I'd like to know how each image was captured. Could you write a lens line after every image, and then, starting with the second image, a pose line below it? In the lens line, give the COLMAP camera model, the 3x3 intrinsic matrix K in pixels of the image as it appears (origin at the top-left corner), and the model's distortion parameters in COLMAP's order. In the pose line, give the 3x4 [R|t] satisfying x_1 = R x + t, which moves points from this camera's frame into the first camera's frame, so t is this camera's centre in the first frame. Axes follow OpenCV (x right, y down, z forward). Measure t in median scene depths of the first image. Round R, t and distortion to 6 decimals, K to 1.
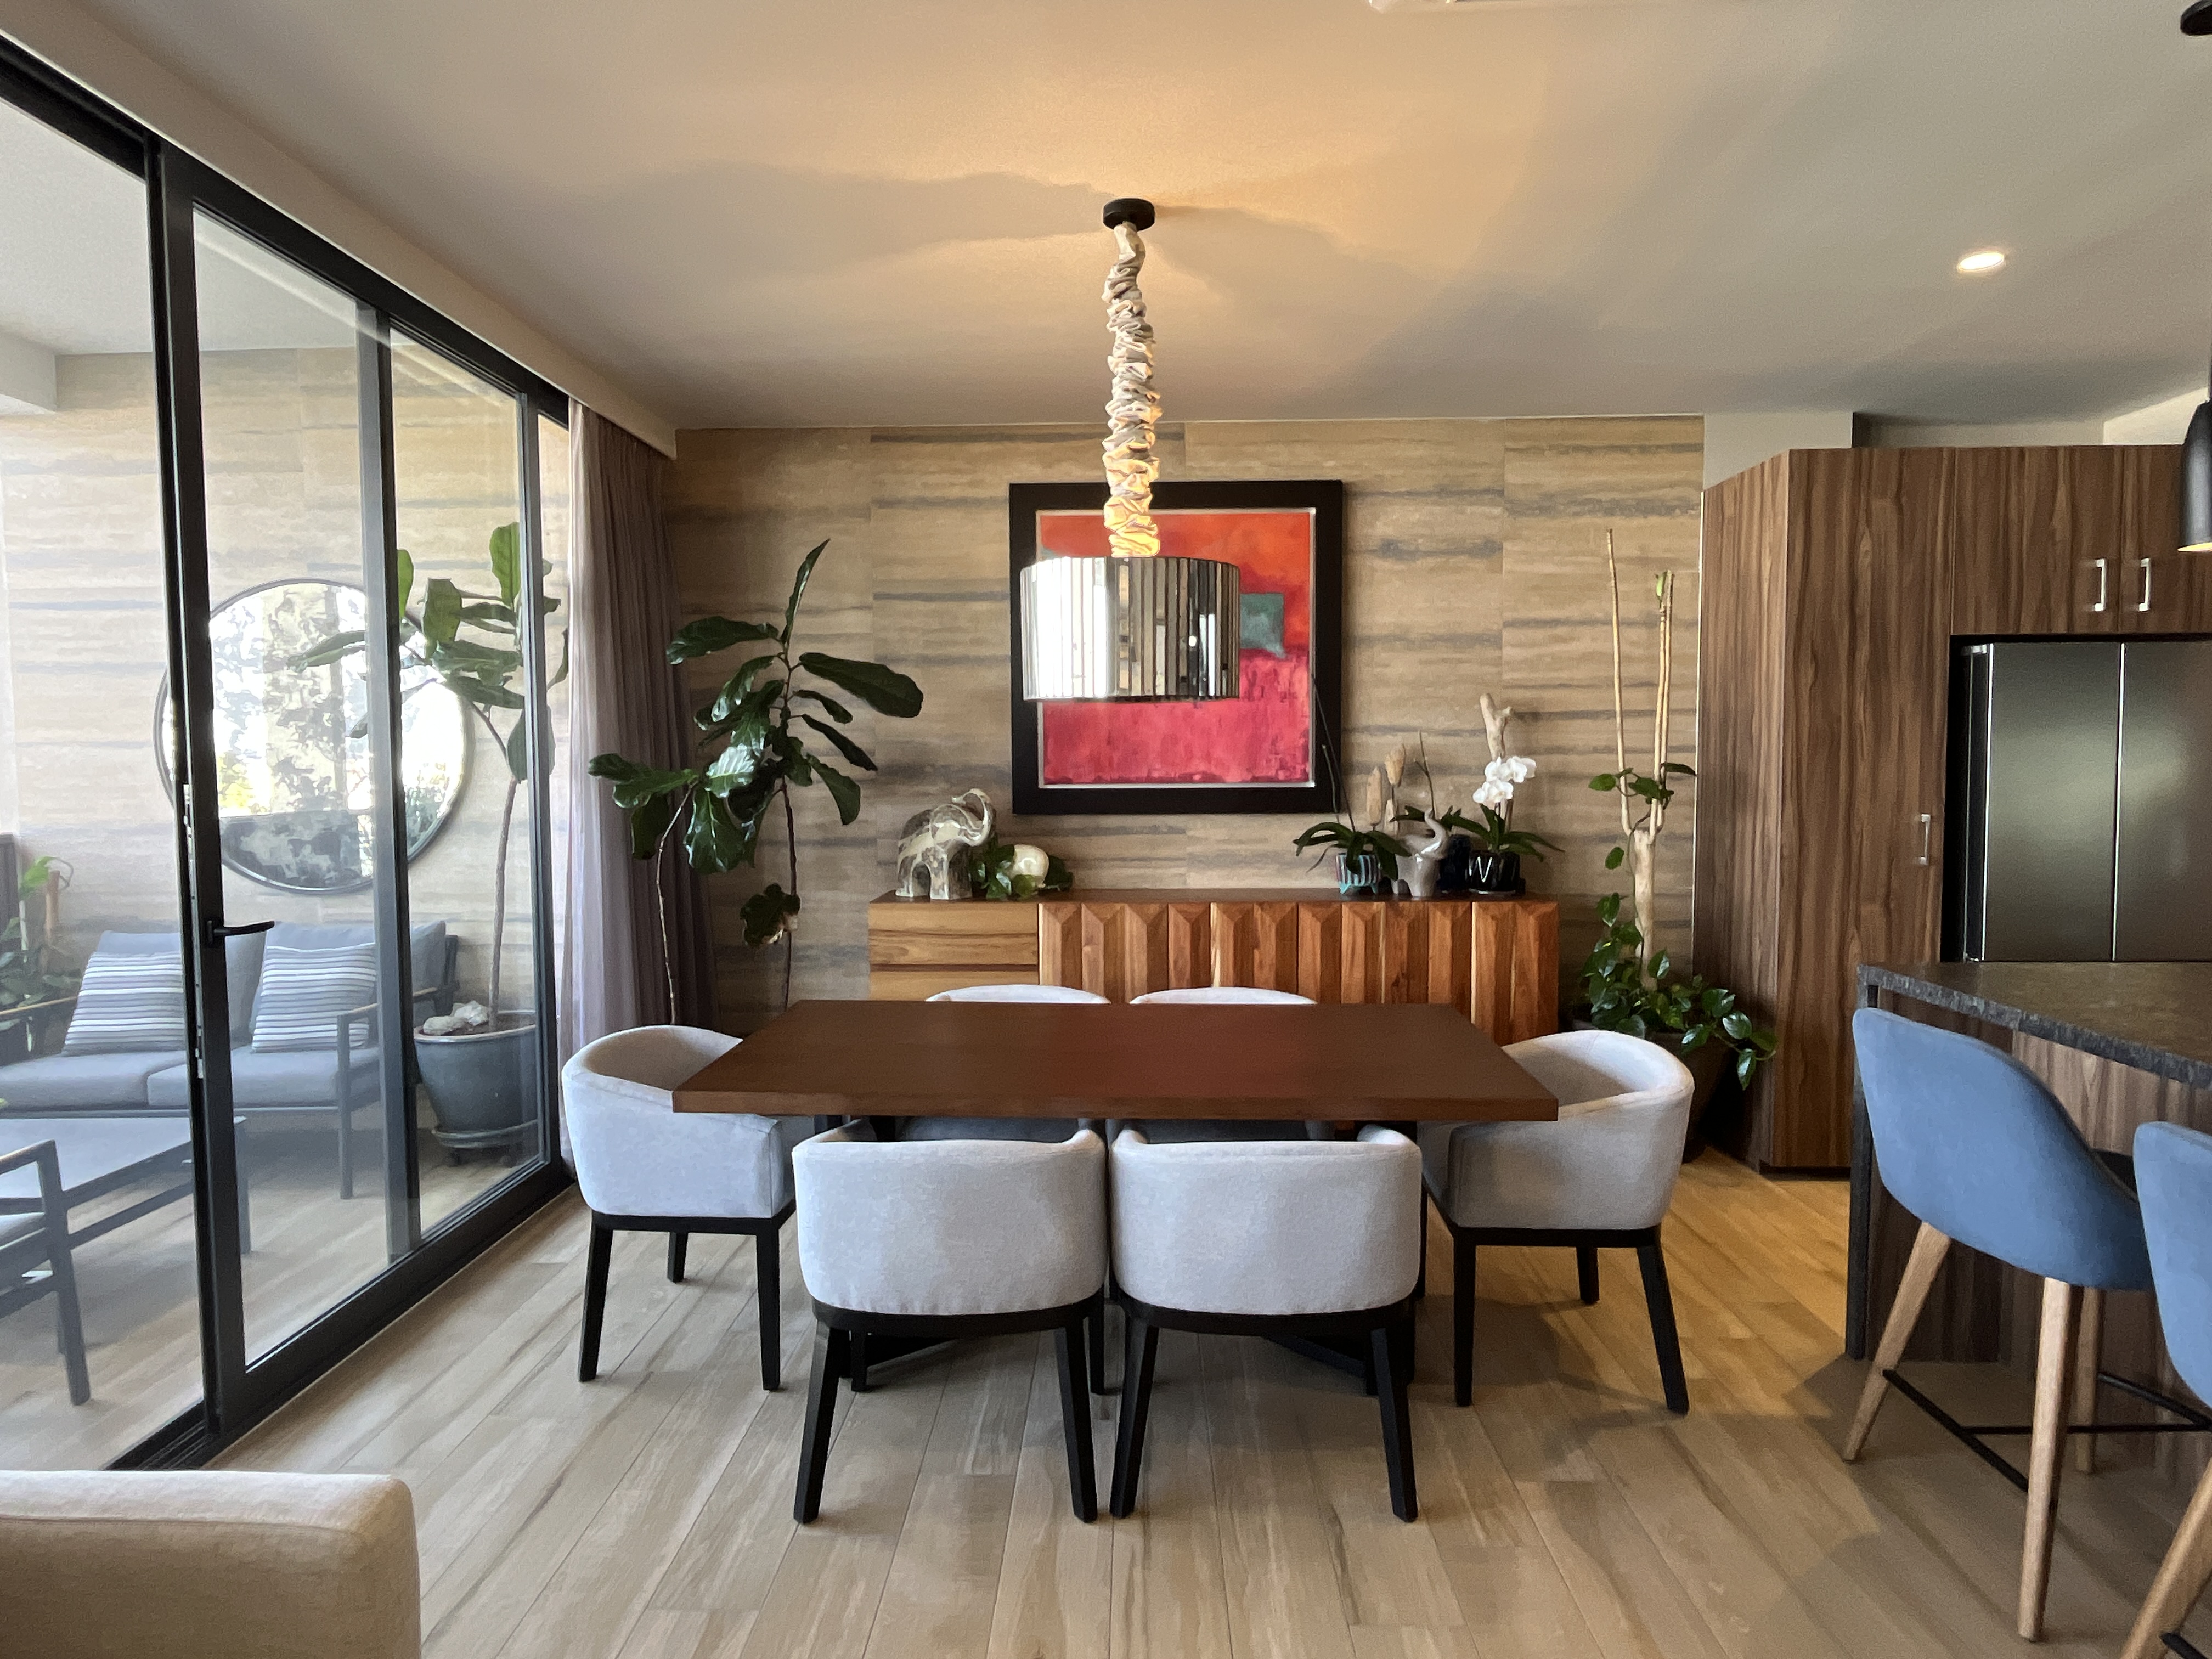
lens RADIAL K [[1205.5, 0, 1106.0], [0, 1205.5, 829.5], [0, 0, 1]] dist [-0.000684, -0.000006]
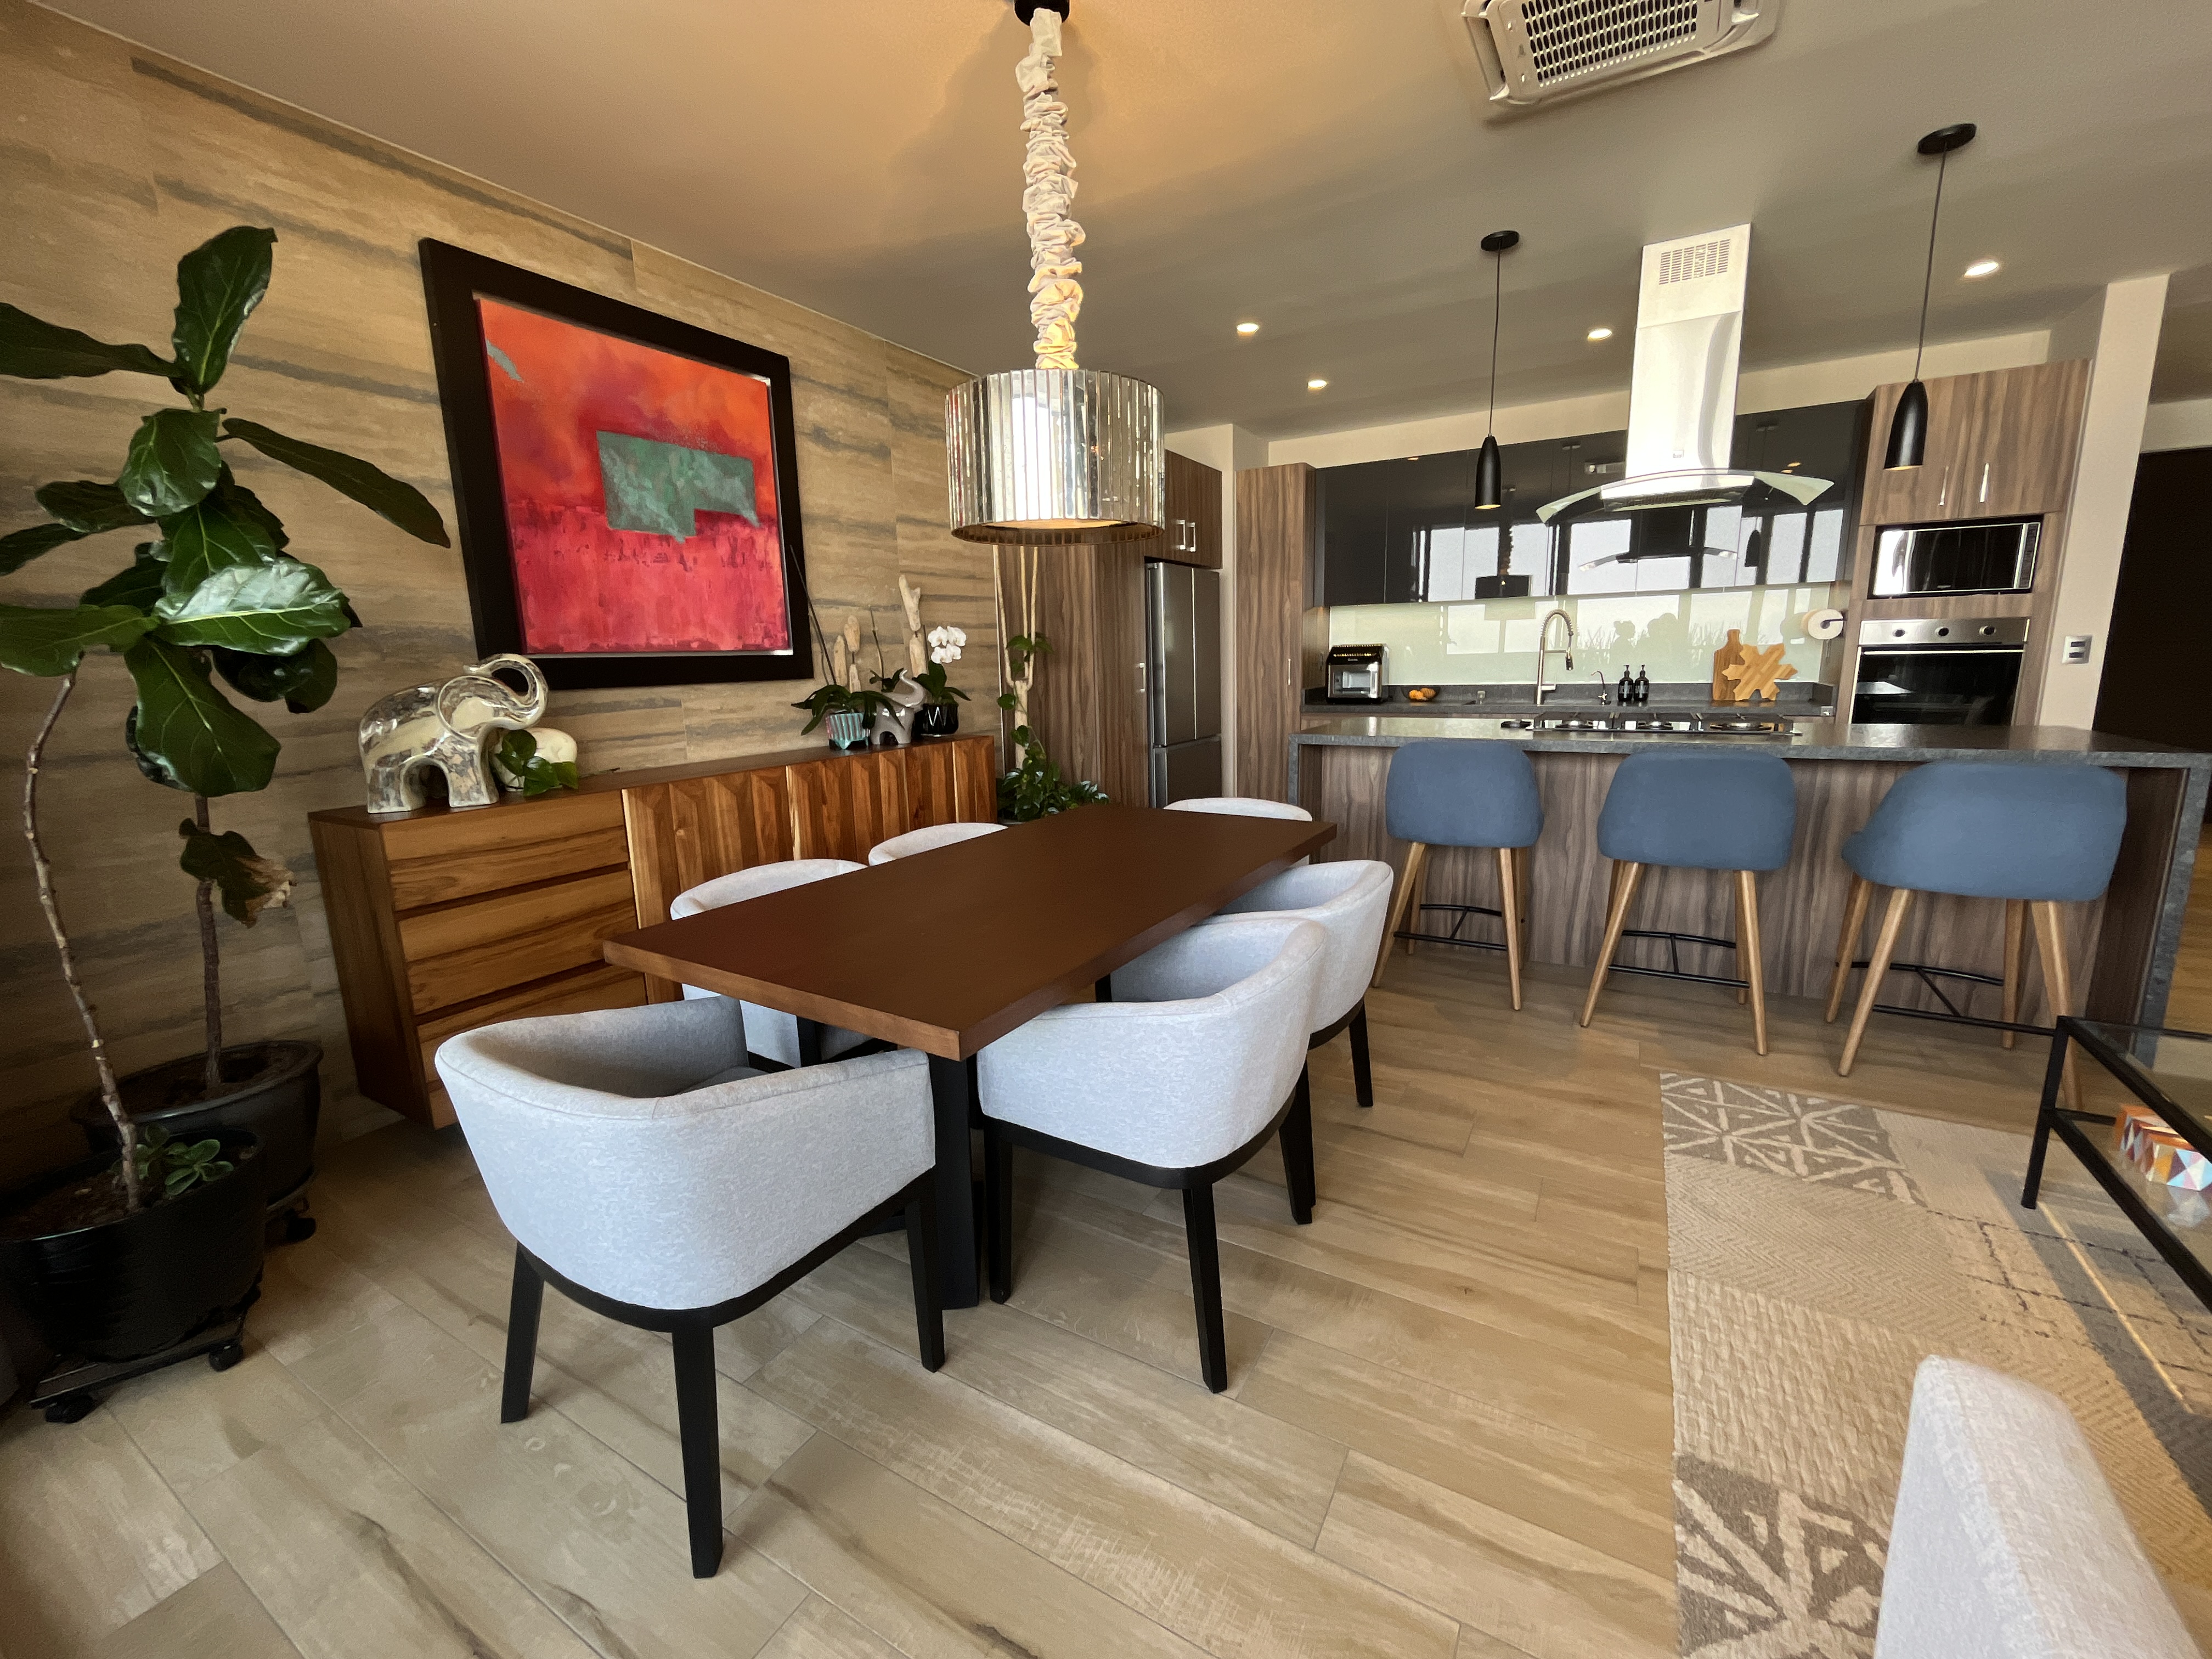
lens RADIAL K [[900.9, 0, 1107.7], [0, 900.9, 824.2], [0, 0, 1]] dist [-0.002410, -0.000193]
pose [[0.484555, -0.167231, 0.858627, -0.405720], [0.076981, 0.985900, 0.148576, 0.016353], [-0.871367, -0.005895, 0.490597, 0.364532]]
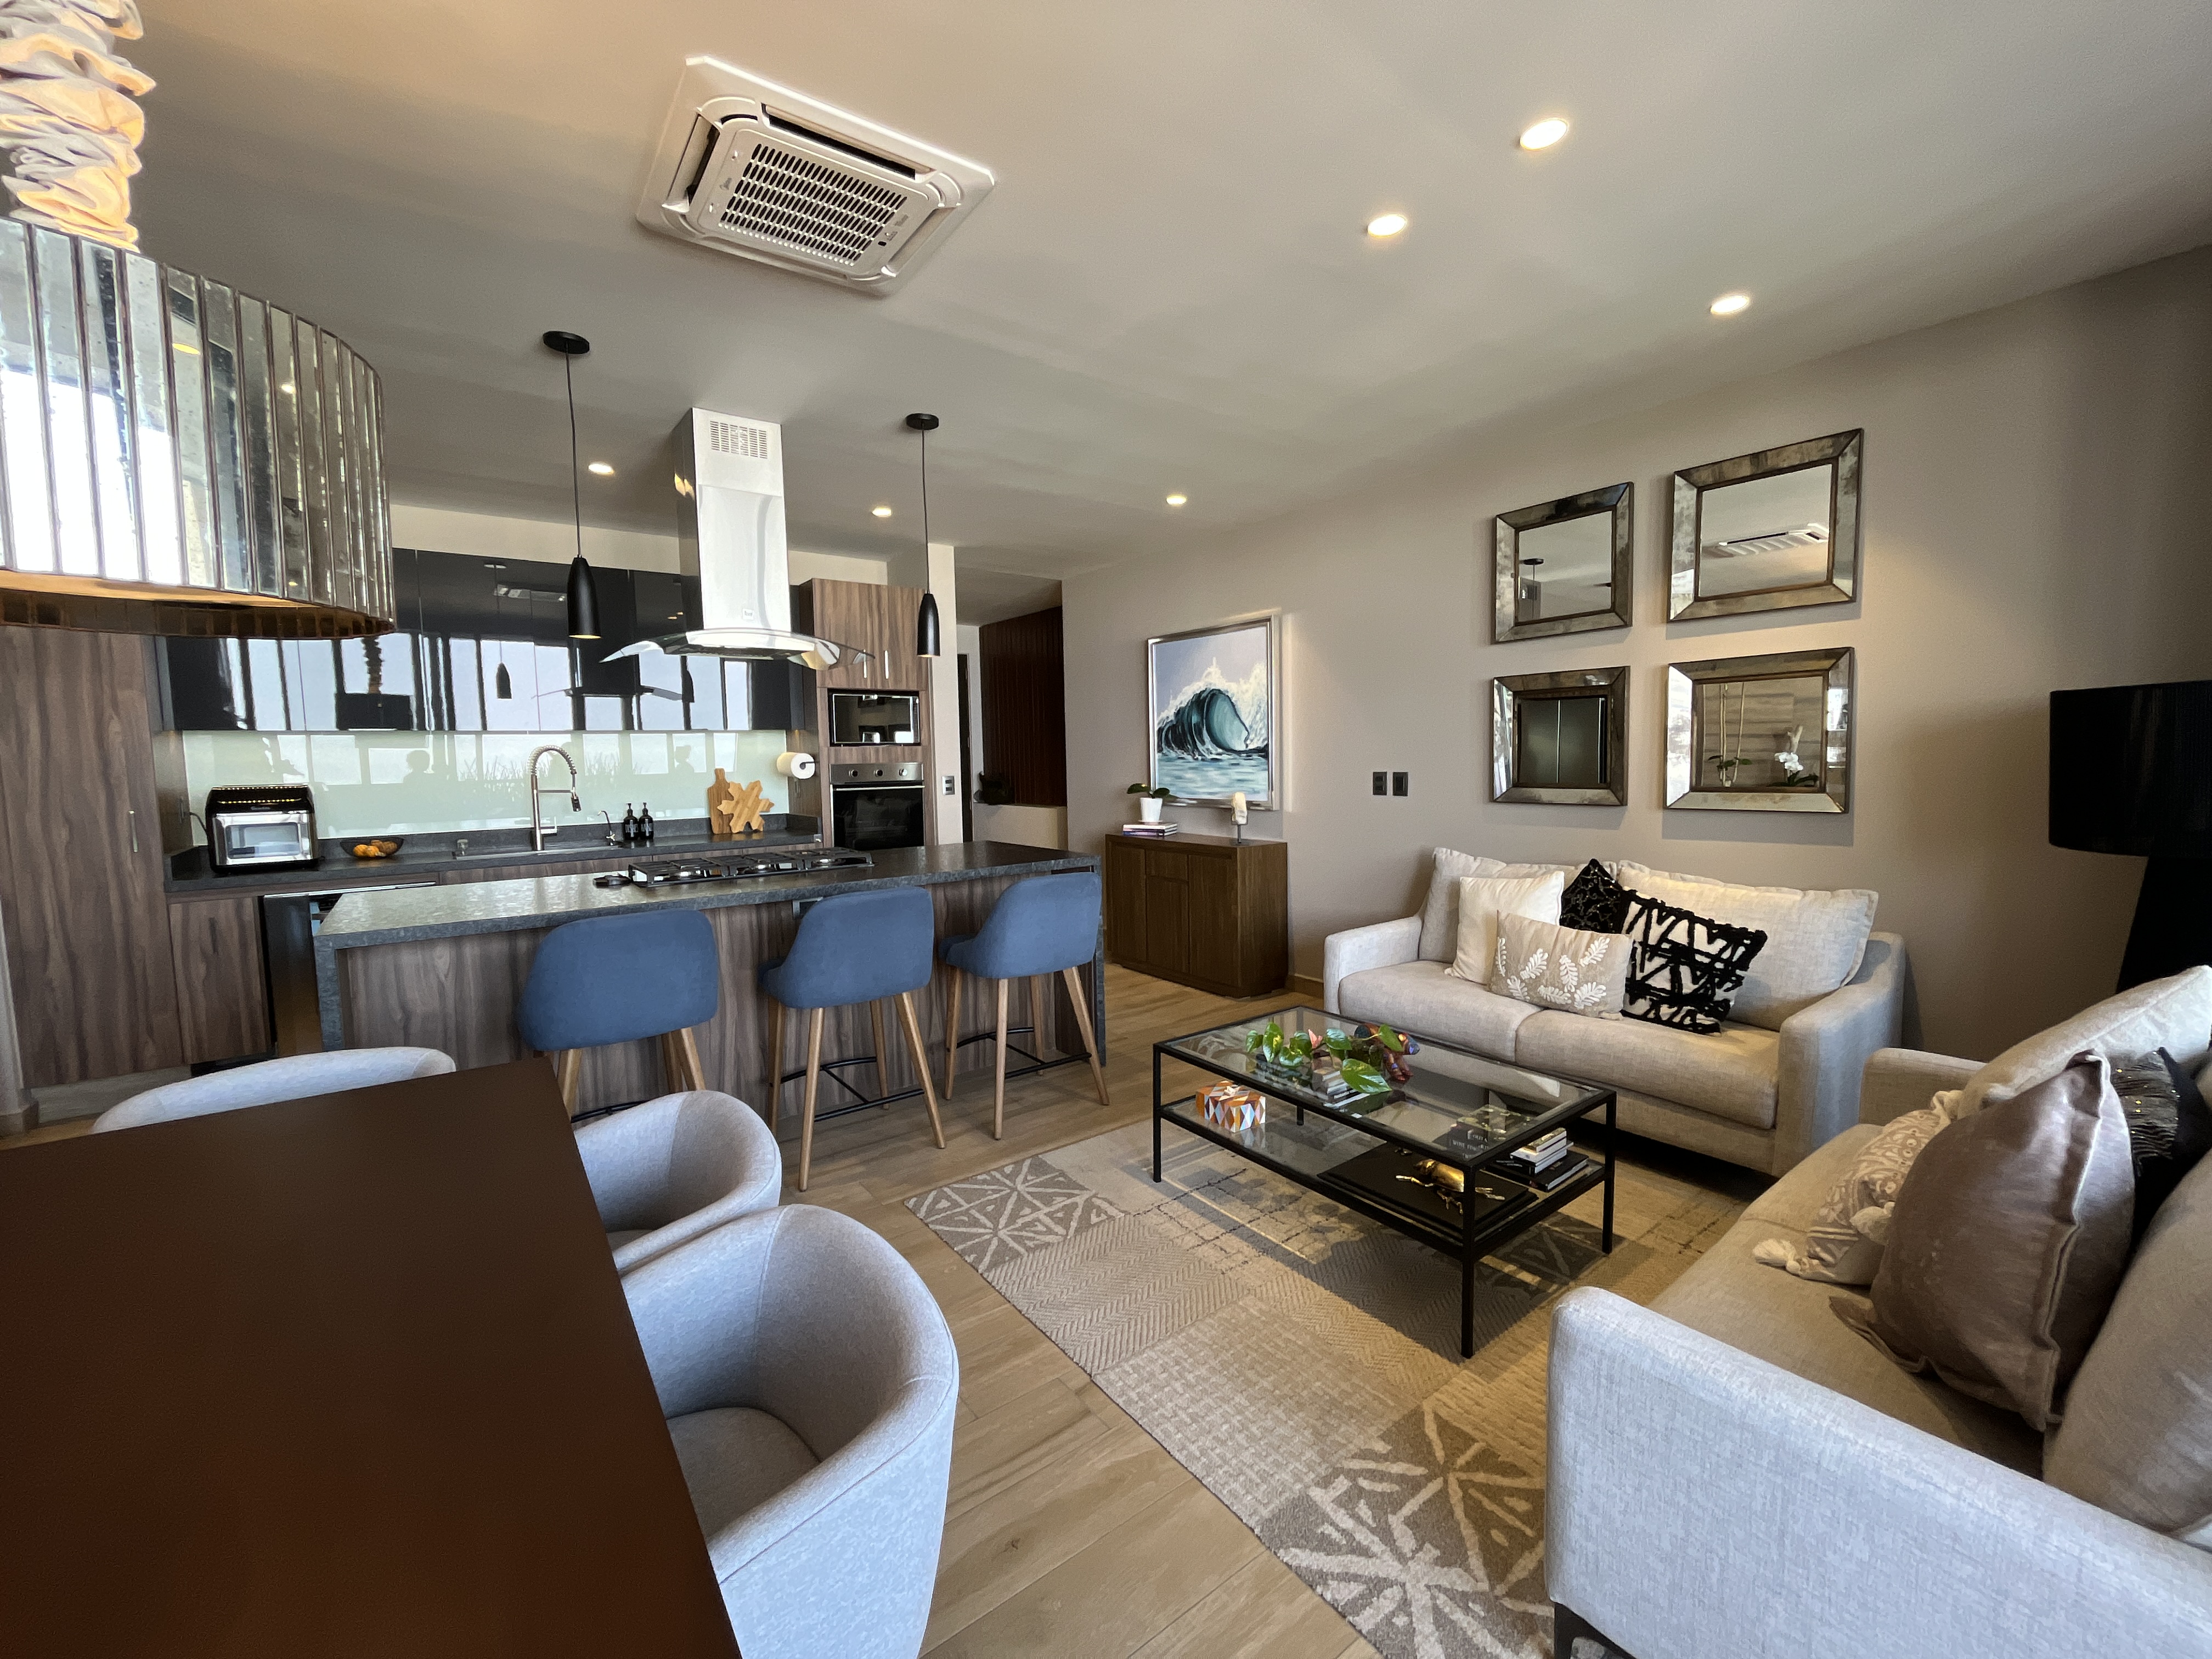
lens RADIAL K [[900.9, 0, 1107.7], [0, 900.9, 824.2], [0, 0, 1]] dist [-0.002410, -0.000193]
pose [[-0.613995, -0.046642, 0.787930, -0.308456], [0.070518, 0.991019, 0.113615, -0.020800], [-0.786153, 0.125322, -0.605192, 0.560498]]
